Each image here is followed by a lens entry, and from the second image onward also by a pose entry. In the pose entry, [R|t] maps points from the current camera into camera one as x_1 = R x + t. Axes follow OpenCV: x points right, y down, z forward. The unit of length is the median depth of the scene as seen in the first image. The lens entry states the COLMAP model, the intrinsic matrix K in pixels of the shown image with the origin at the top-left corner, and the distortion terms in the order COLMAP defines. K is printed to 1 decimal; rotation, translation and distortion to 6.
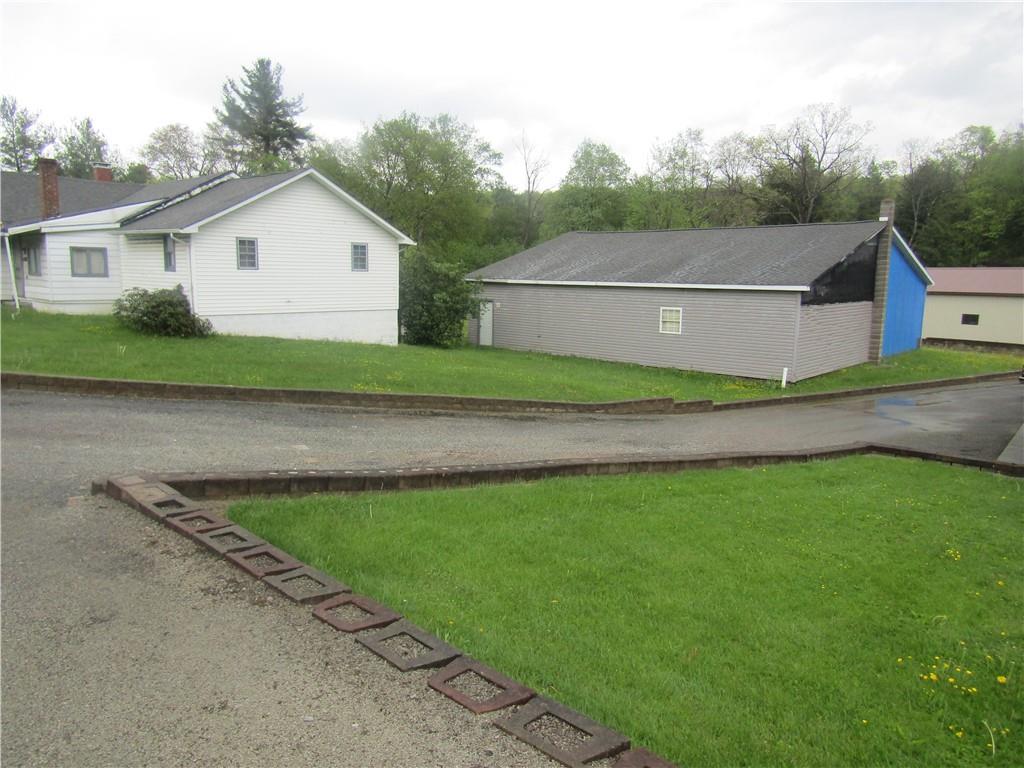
lens RADIAL K [[707.5, 0, 507.9], [0, 707.5, 387.8], [0, 0, 1]] dist [0.009705, -0.020564]
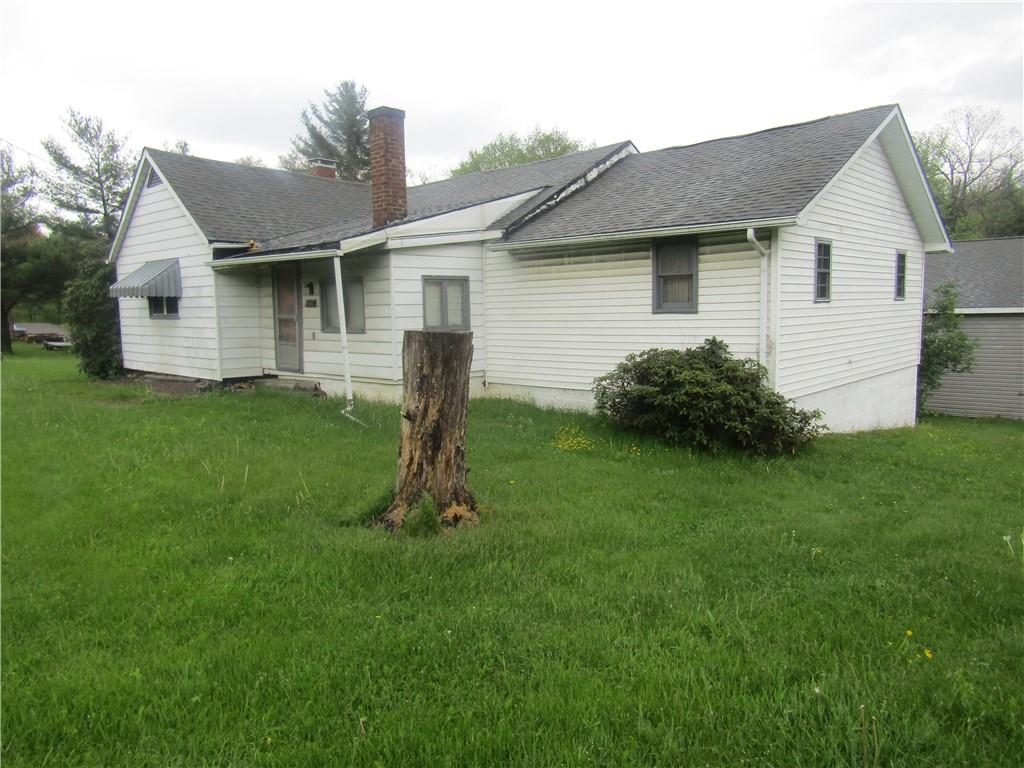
lens RADIAL K [[707.5, 0, 507.9], [0, 707.5, 387.8], [0, 0, 1]] dist [0.009705, -0.020564]
pose [[0.999182, -0.040069, -0.005521, -0.522858], [0.039718, 0.997785, -0.053368, -0.079958], [0.007647, 0.053105, 0.998560, 0.448979]]
